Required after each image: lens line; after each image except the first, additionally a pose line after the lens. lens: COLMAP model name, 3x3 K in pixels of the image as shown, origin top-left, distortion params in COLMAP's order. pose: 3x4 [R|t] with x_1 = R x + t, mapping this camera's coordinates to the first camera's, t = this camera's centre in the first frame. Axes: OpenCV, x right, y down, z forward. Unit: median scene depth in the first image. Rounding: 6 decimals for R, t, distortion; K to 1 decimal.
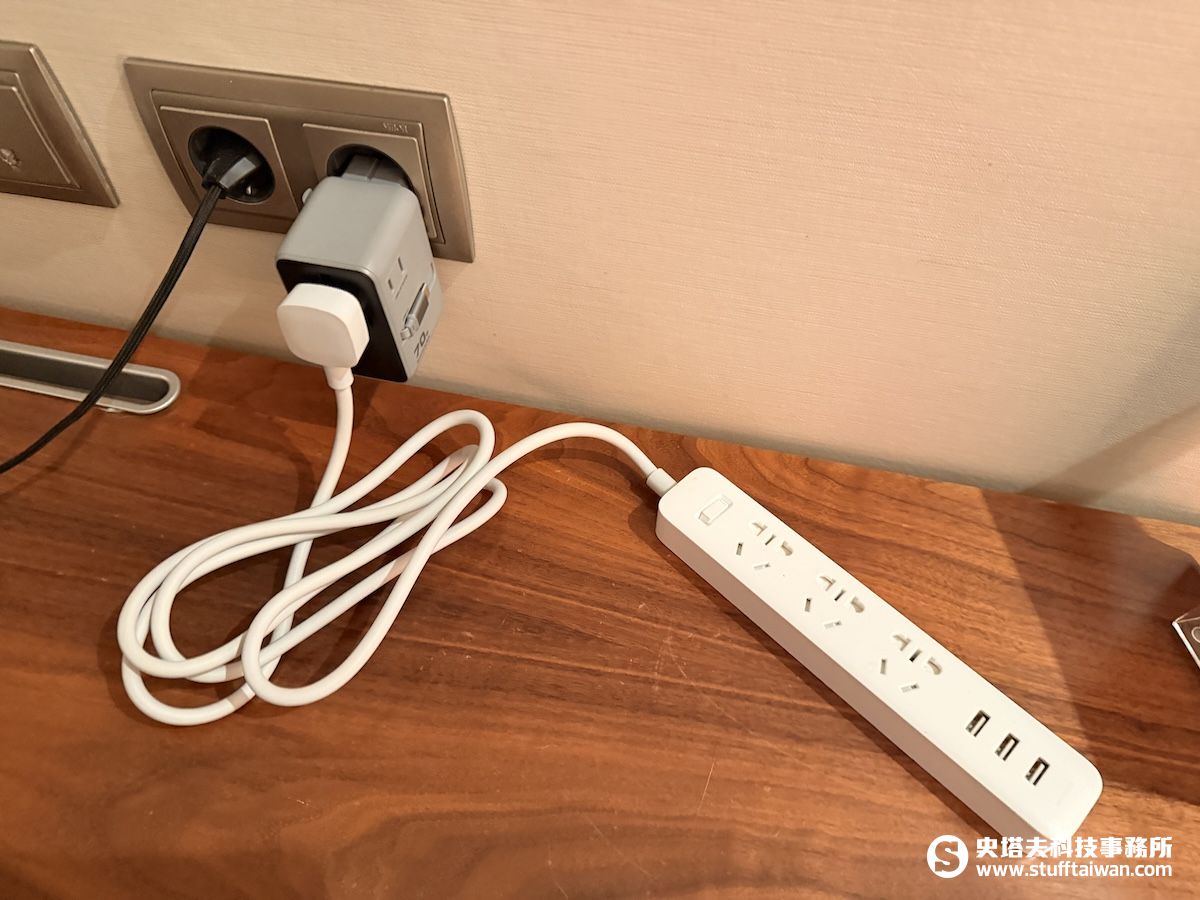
lens RADIAL K [[834.3, 0, 600.0], [0, 834.3, 450.0], [0, 0, 1]] dist [0.055705, -0.000210]
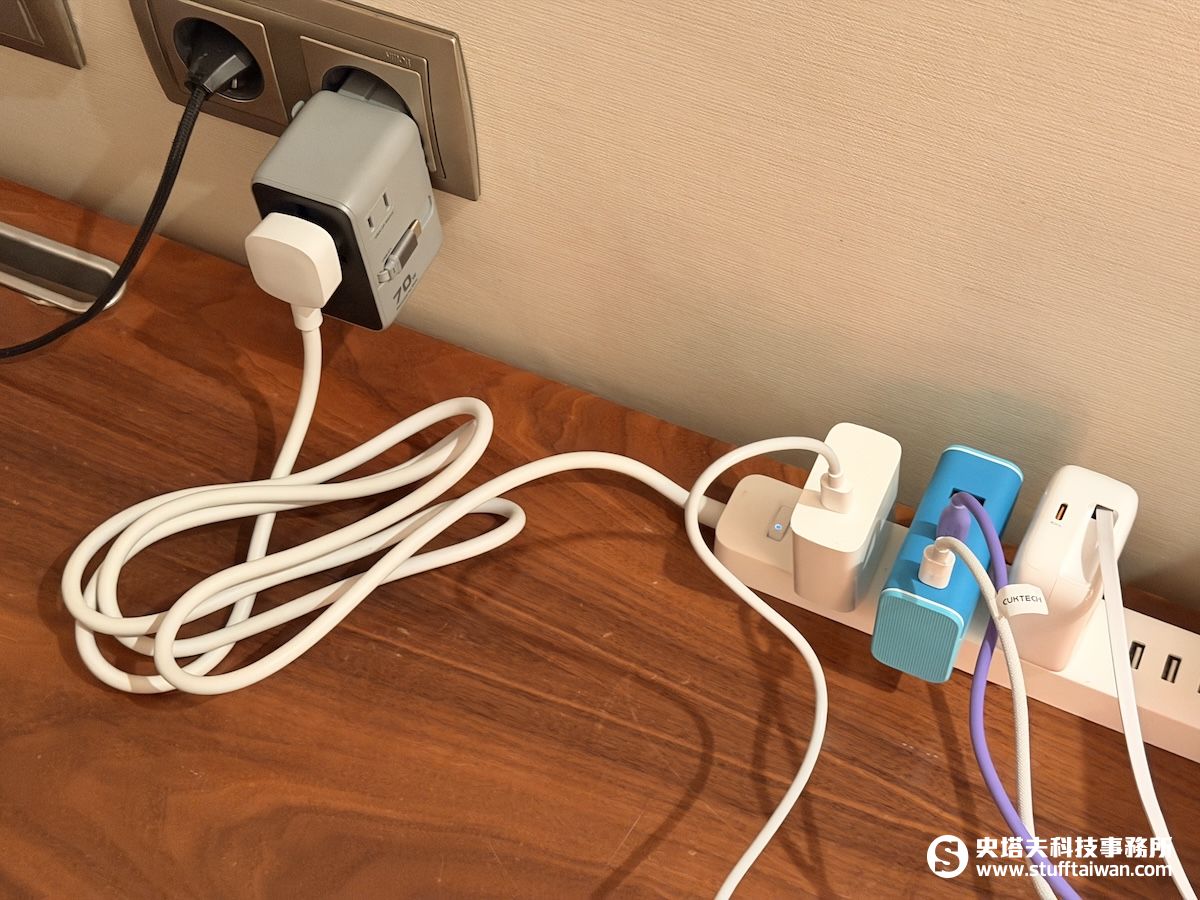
lens RADIAL K [[1682.4, 0, 600.0], [0, 1682.4, 450.0], [0, 0, 1]] dist [0.007198, 1.733317]
pose [[0.976527, 0.154936, -0.149634, 0.282910], [-0.149519, 0.987647, 0.046866, -0.080255], [0.155047, -0.023393, 0.987630, -0.712380]]
